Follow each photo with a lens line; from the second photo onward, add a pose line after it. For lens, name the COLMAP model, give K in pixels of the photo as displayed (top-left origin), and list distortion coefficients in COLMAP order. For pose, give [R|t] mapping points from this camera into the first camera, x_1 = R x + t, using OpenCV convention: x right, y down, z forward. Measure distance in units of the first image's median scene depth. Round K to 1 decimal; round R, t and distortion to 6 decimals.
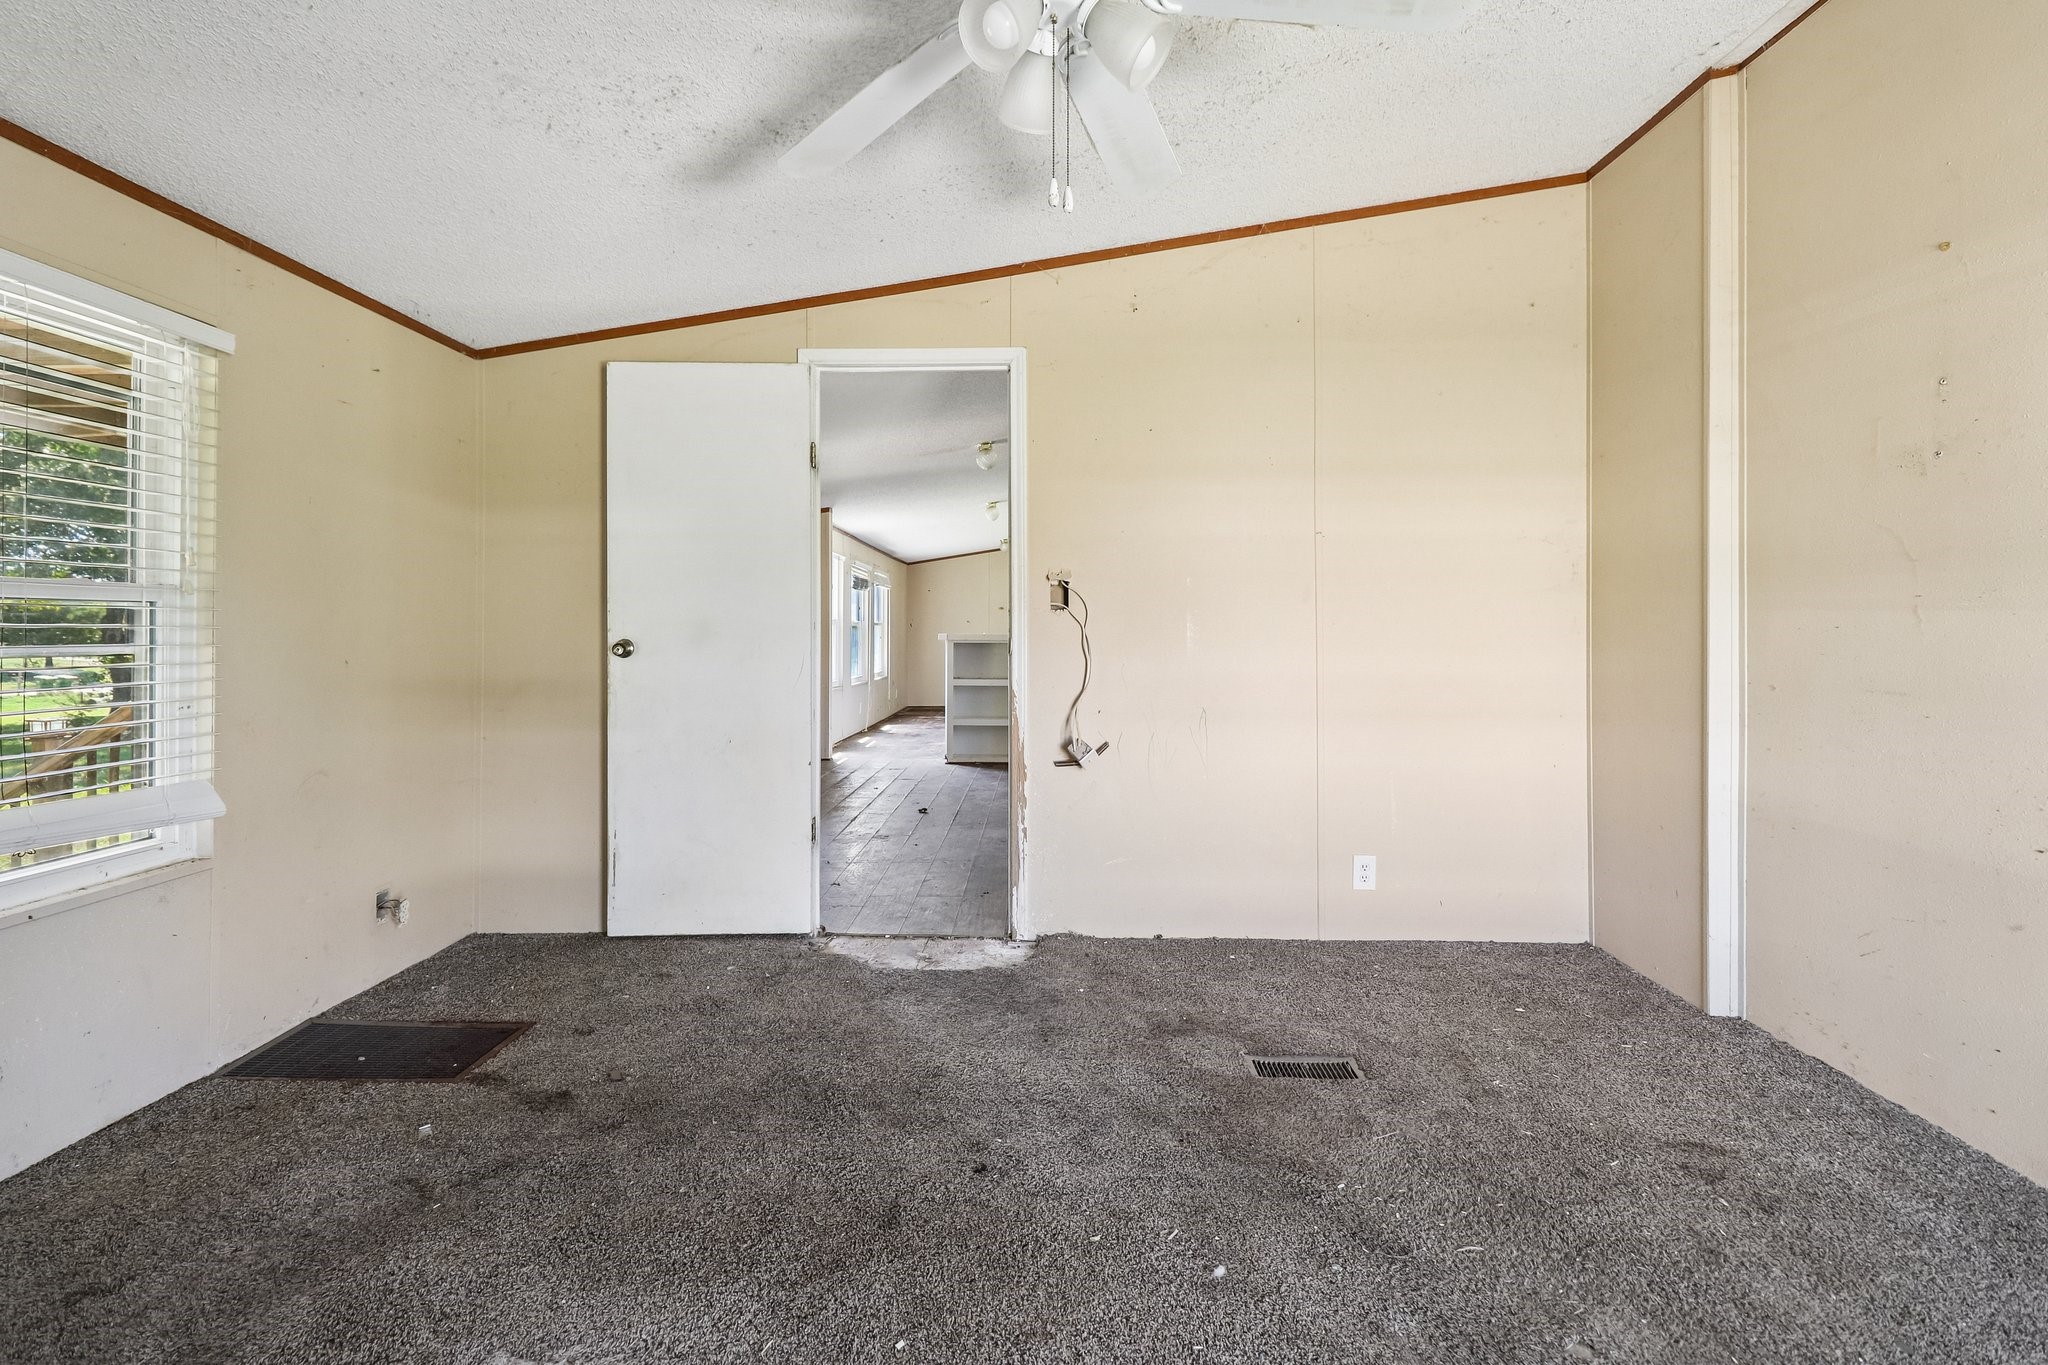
lens RADIAL K [[927.1, 0, 1021.4], [0, 927.1, 633.9], [0, 0, 1]] dist [0.005488, -0.001333]
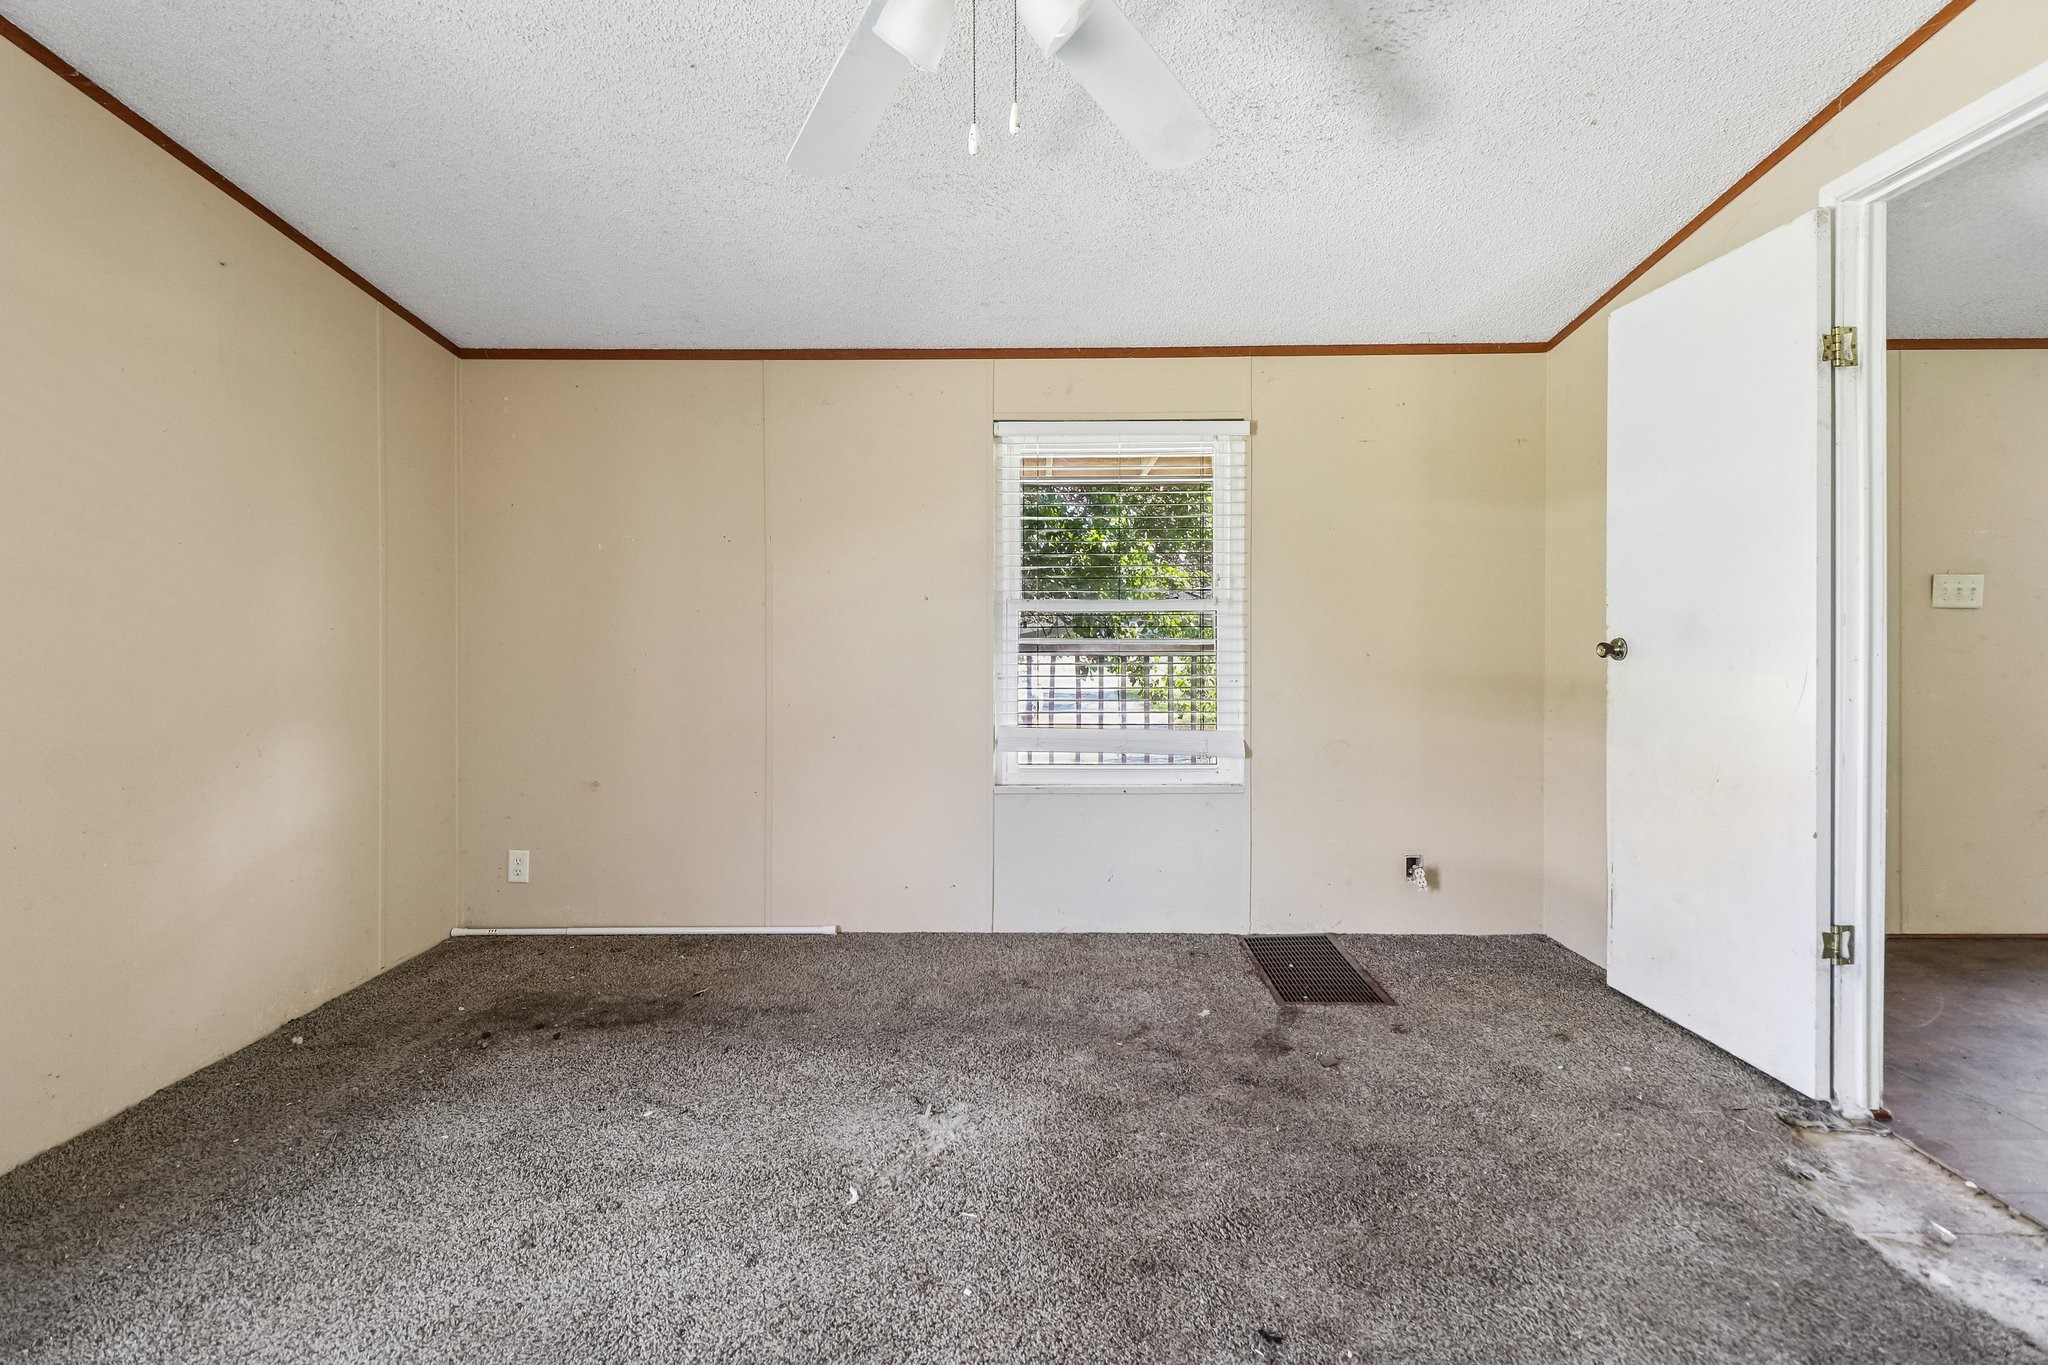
lens RADIAL K [[927.1, 0, 1018.0], [0, 927.1, 626.8], [0, 0, 1]] dist [0.005488, -0.001333]
pose [[0.017881, -0.004732, -0.999829, 0.564888], [0.002066, 0.999987, -0.004695, -0.001402], [0.999838, -0.001982, 0.017890, 0.616543]]
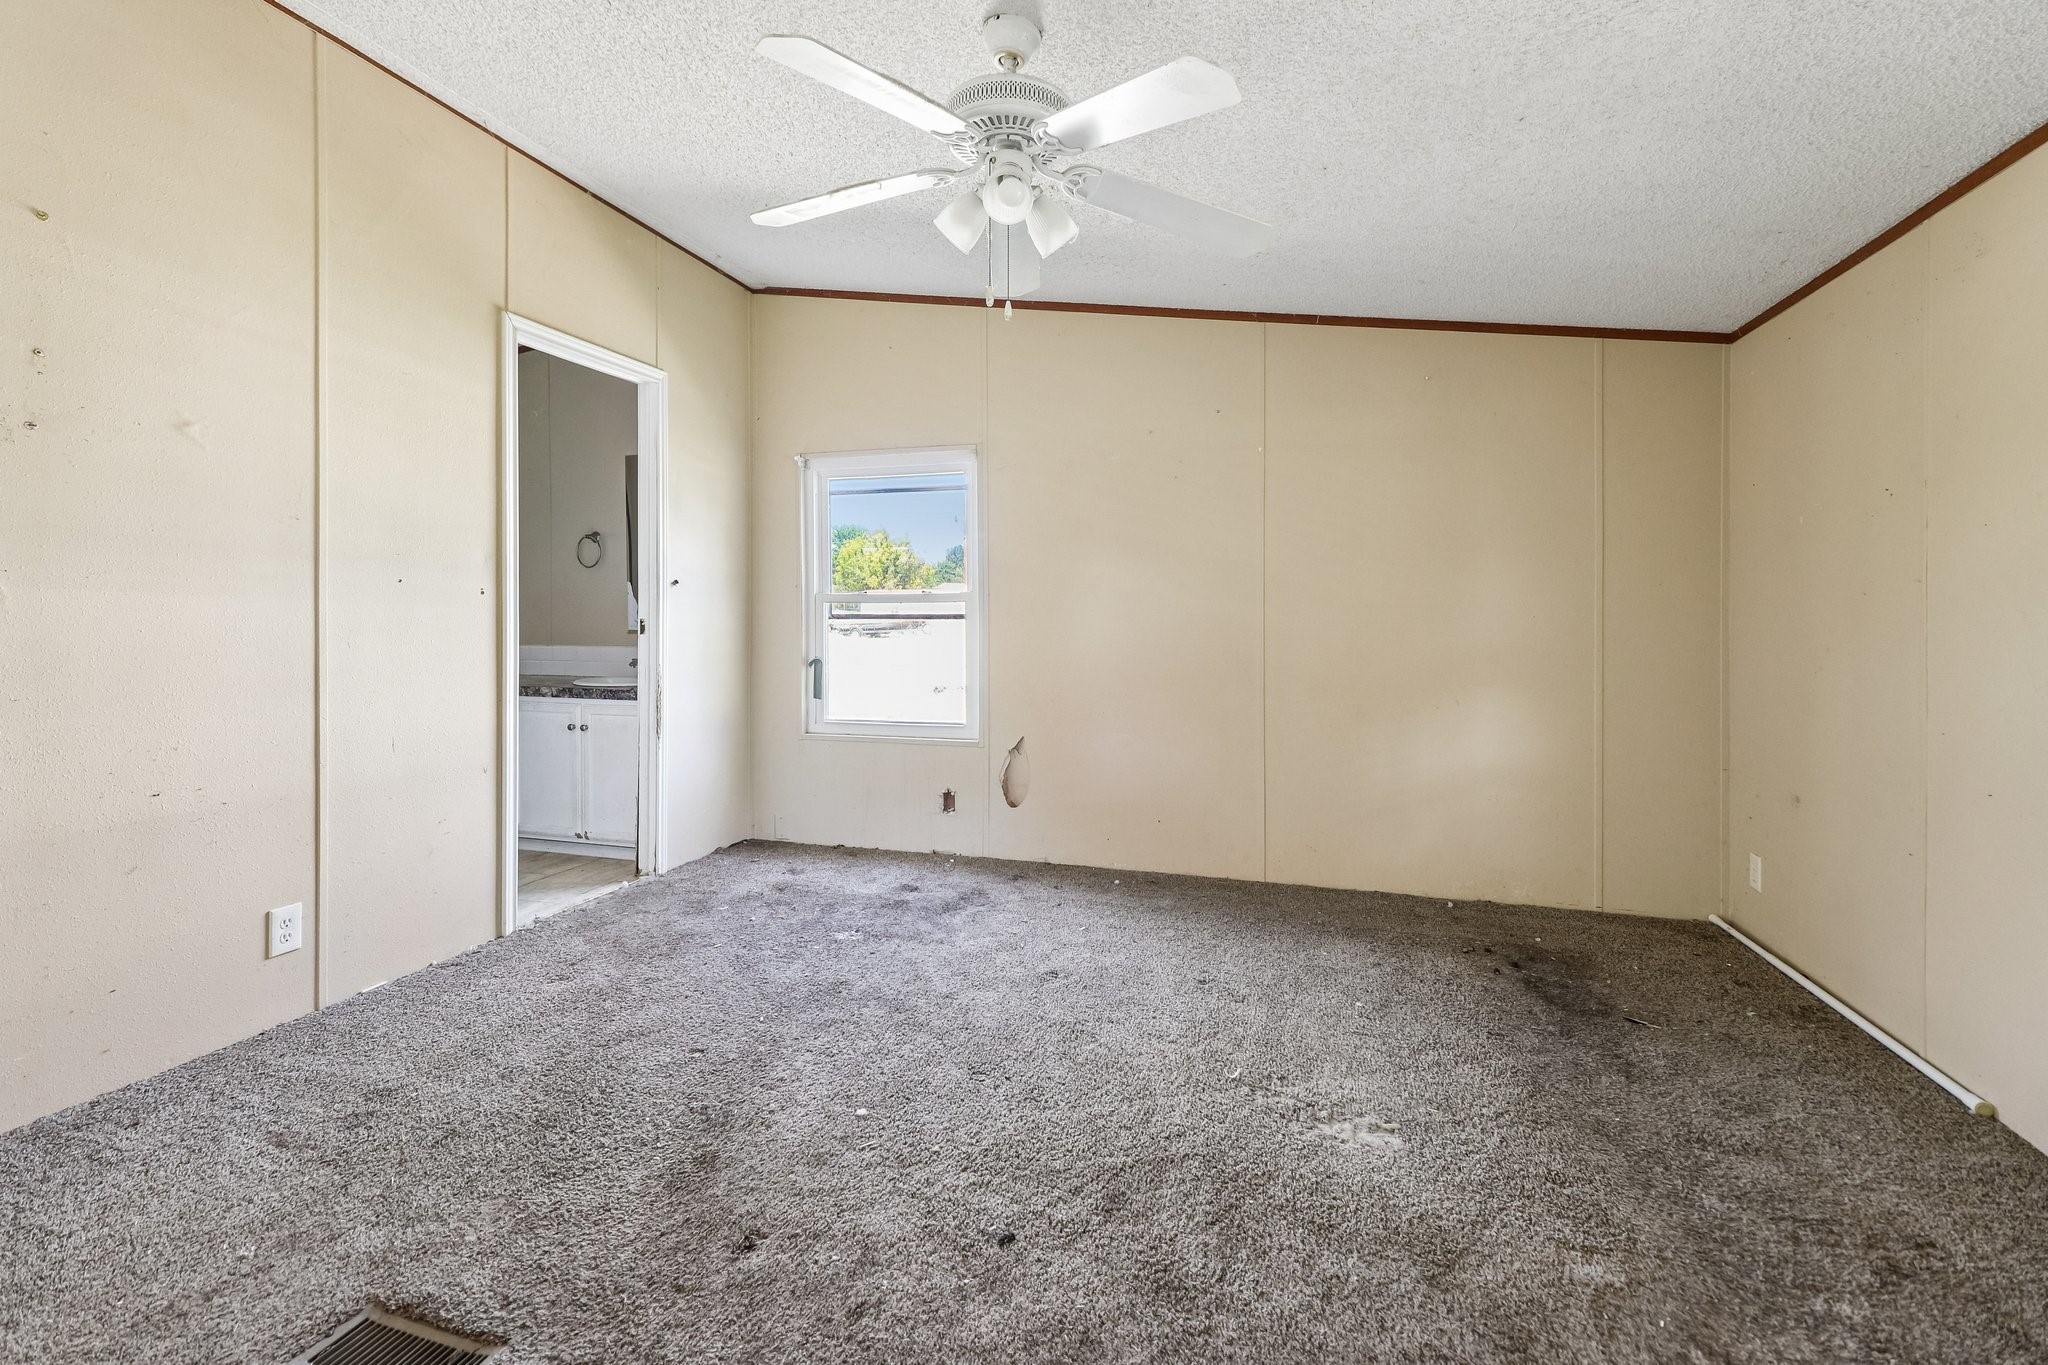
lens RADIAL K [[927.1, 0, 1024.6], [0, 927.1, 624.6], [0, 0, 1]] dist [0.005488, -0.001333]
pose [[-0.965118, -0.005298, 0.261763, -0.223468], [-0.004483, 0.999983, 0.003712, 0.003561], [-0.261778, 0.002409, -0.965125, 1.440747]]
